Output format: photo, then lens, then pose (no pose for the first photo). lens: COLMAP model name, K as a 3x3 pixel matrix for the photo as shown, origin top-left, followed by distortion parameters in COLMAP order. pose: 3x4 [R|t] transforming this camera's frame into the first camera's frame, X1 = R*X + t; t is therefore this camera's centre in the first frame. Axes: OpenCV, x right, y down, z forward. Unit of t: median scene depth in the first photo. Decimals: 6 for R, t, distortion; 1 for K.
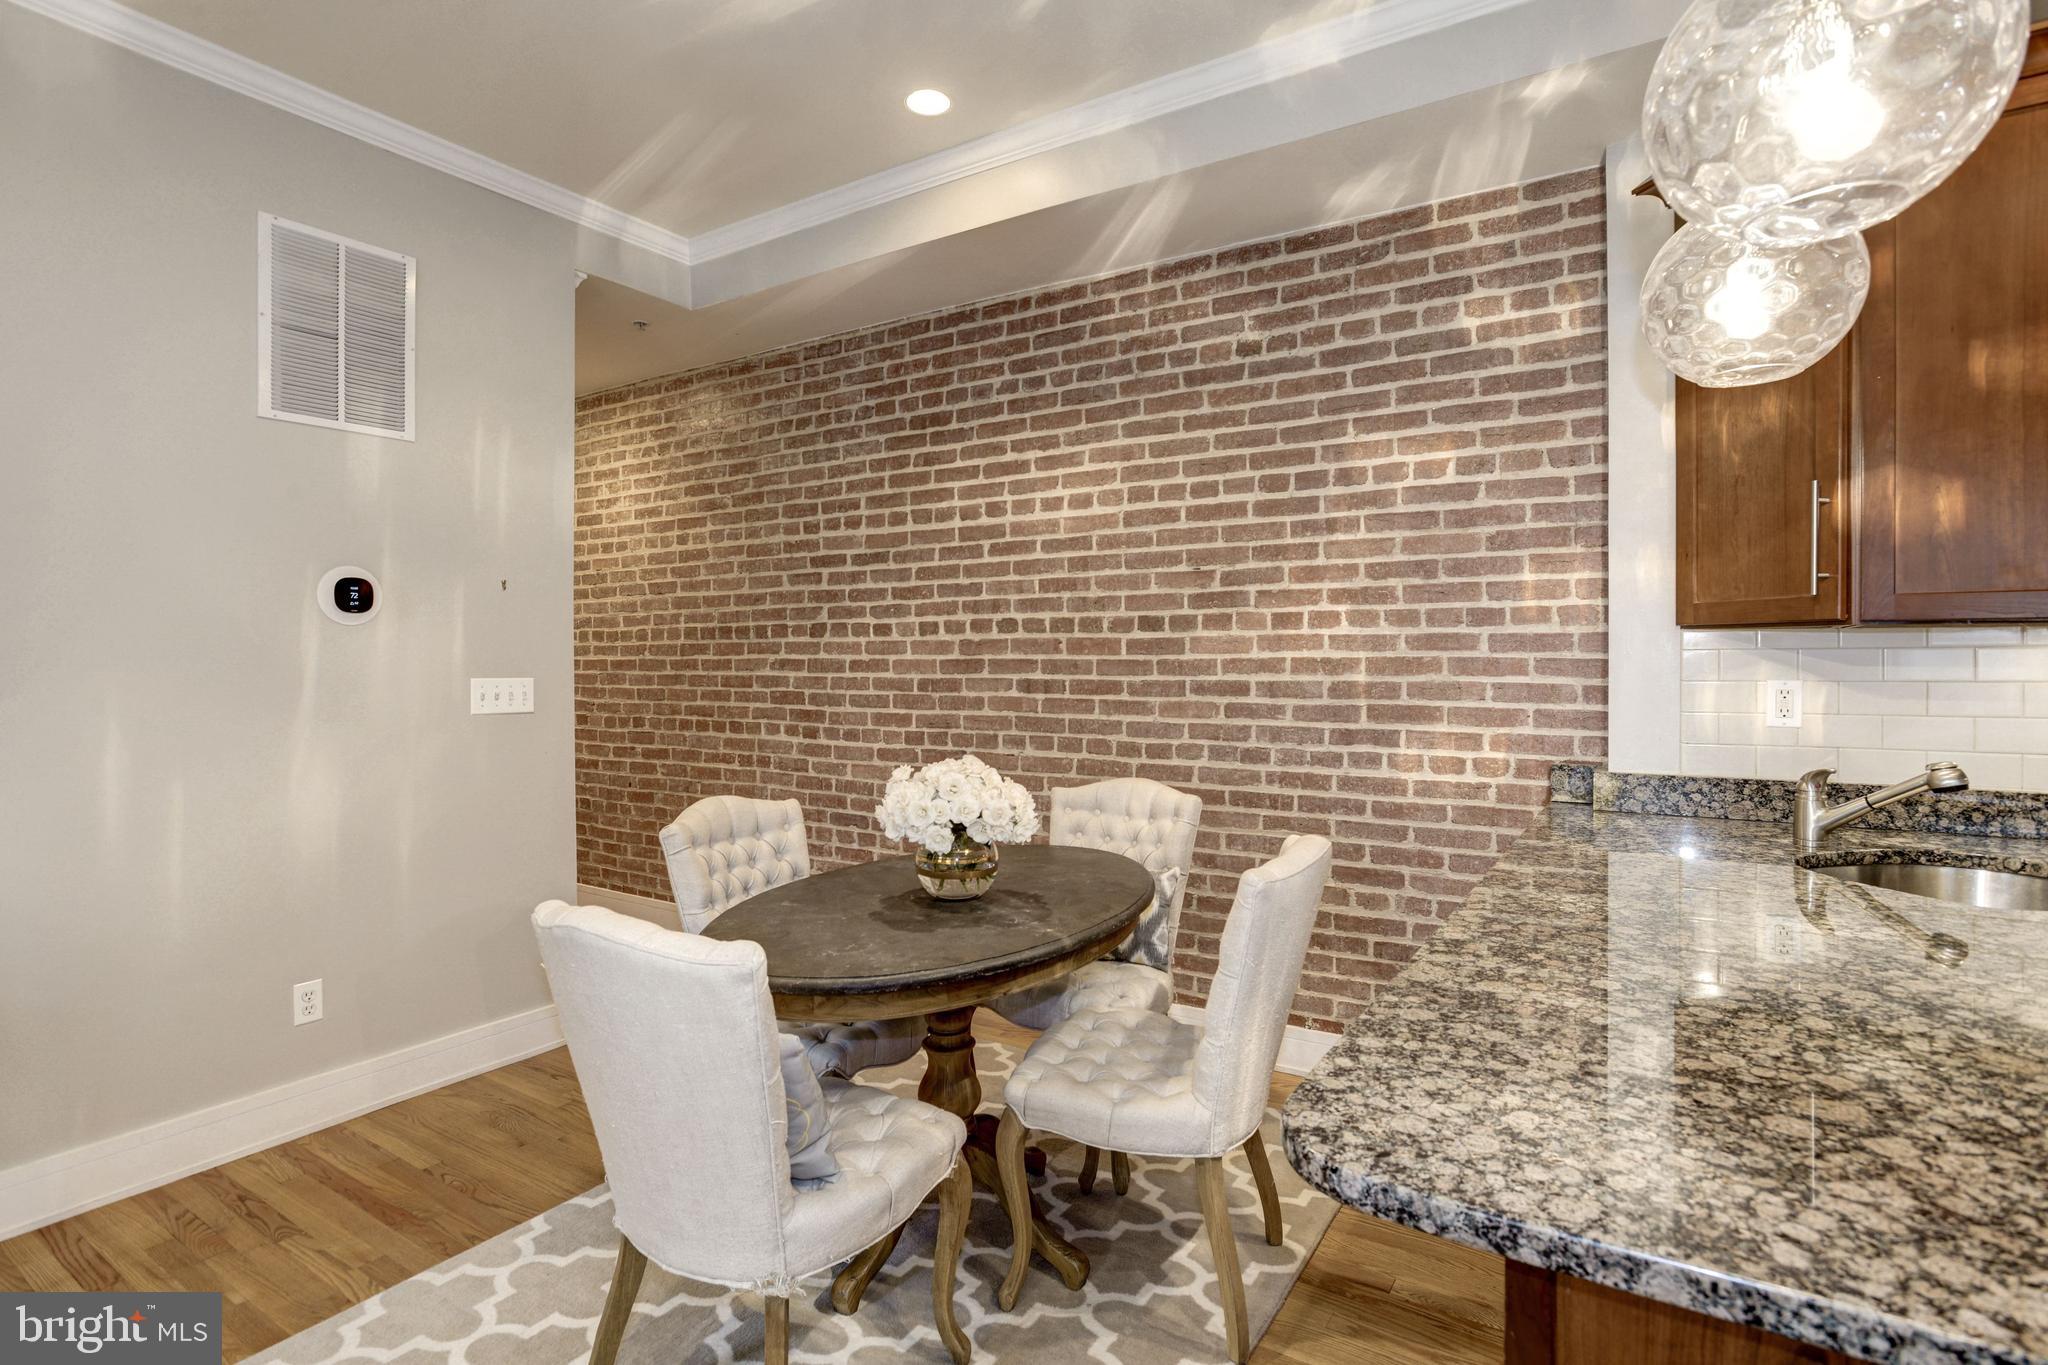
lens RADIAL K [[995.8, 0, 1037.9], [0, 995.8, 668.6], [0, 0, 1]] dist [-0.041522, 0.014659]
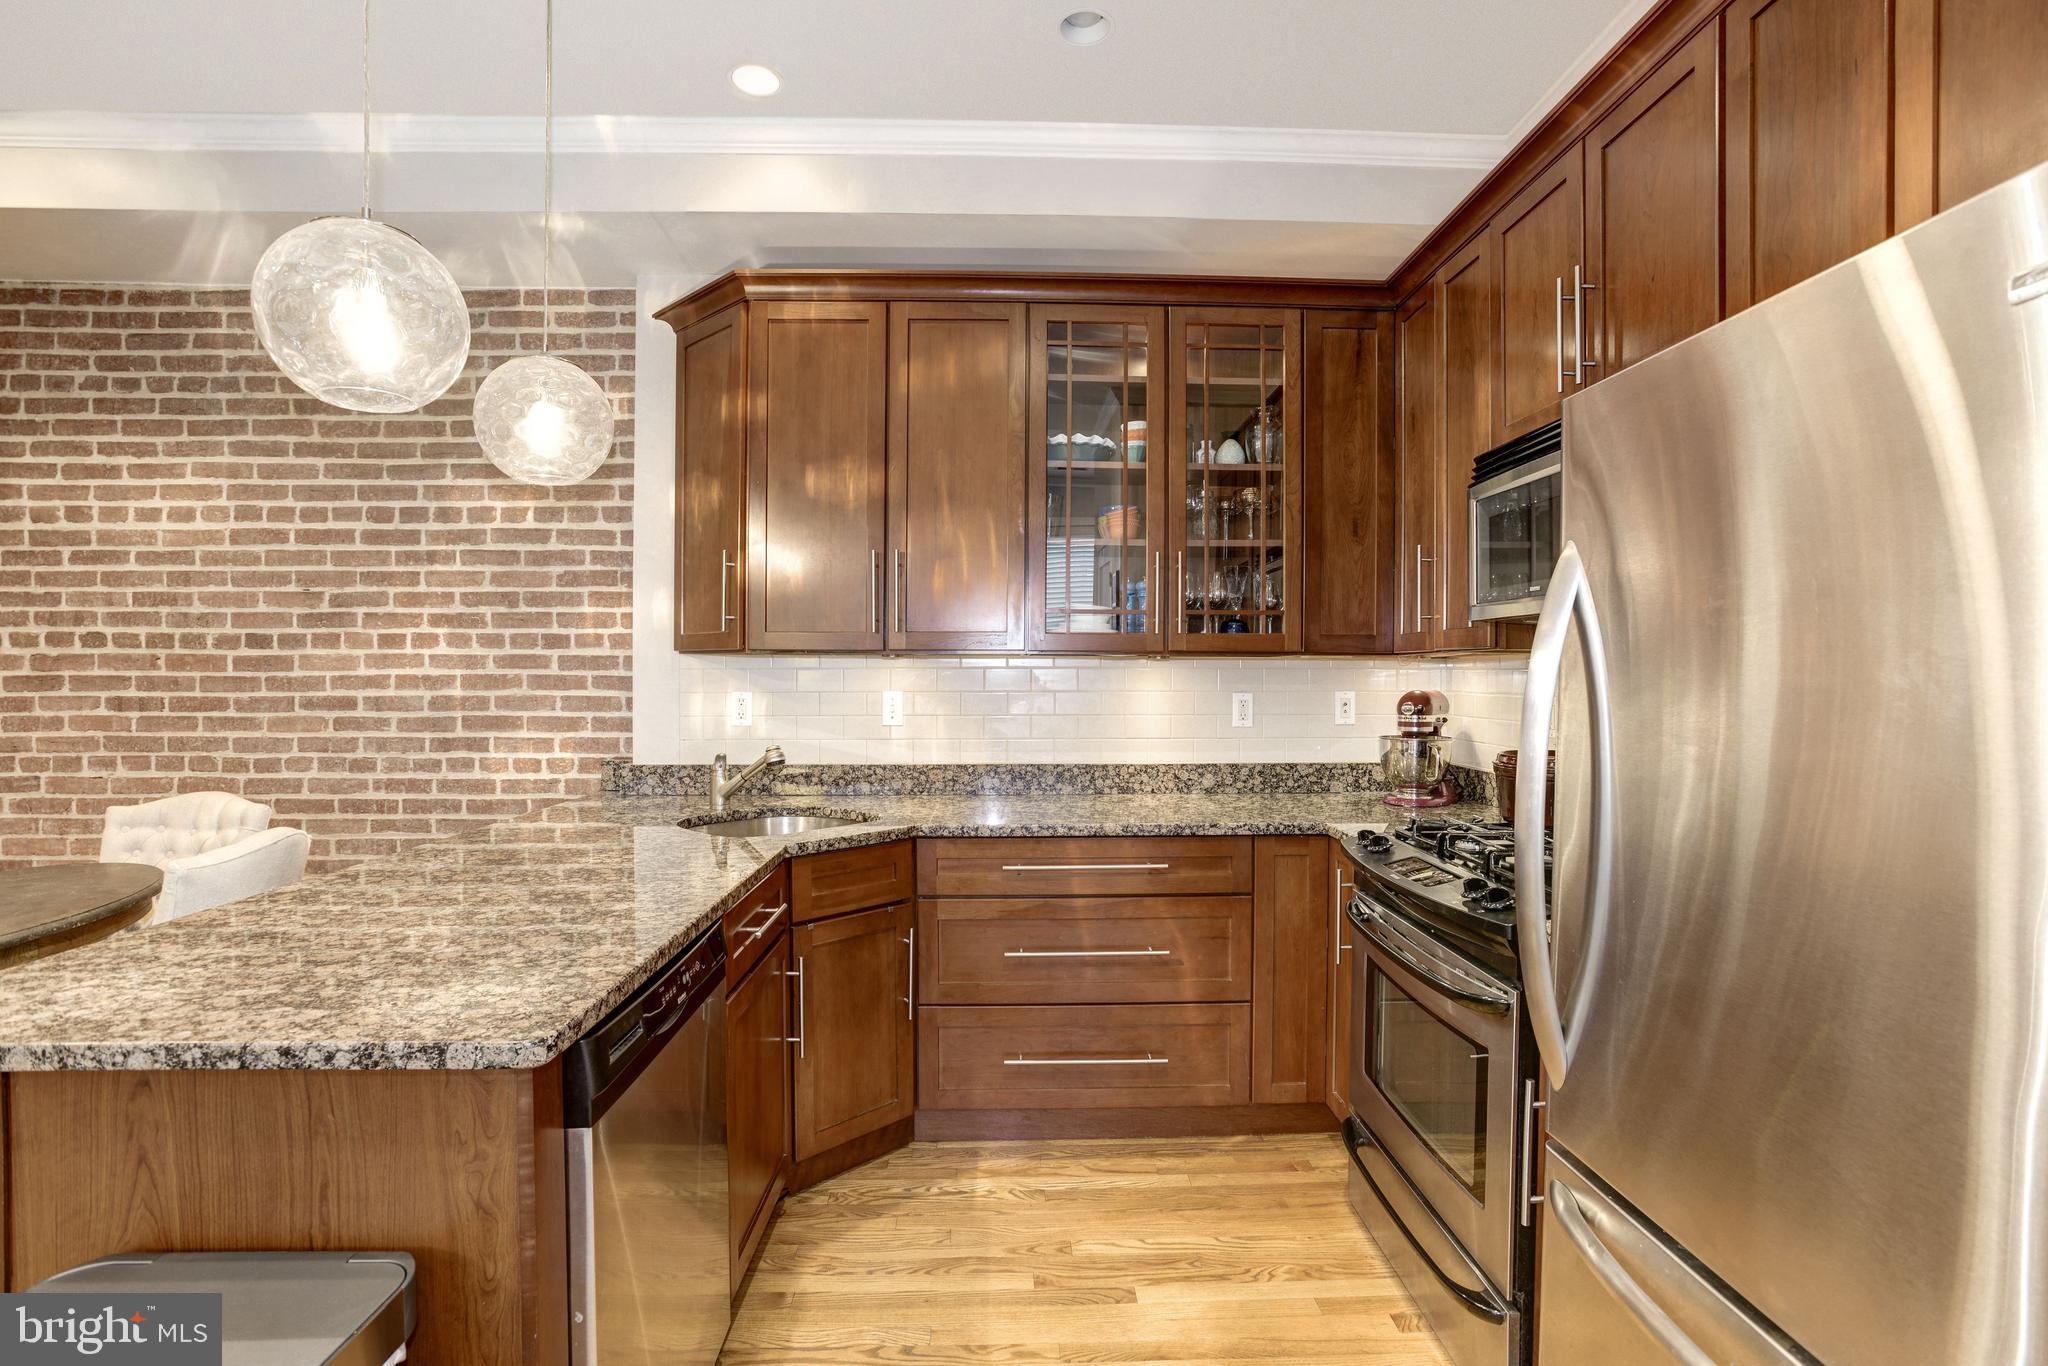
lens RADIAL K [[995.8, 0, 1103.8], [0, 995.8, 688.7], [0, 0, 1]] dist [-0.041522, 0.014659]
pose [[0.836432, -0.005512, 0.548044, 0.315132], [0.002950, 0.999980, 0.005555, 0.000753], [-0.548063, -0.003029, 0.836431, -0.335760]]
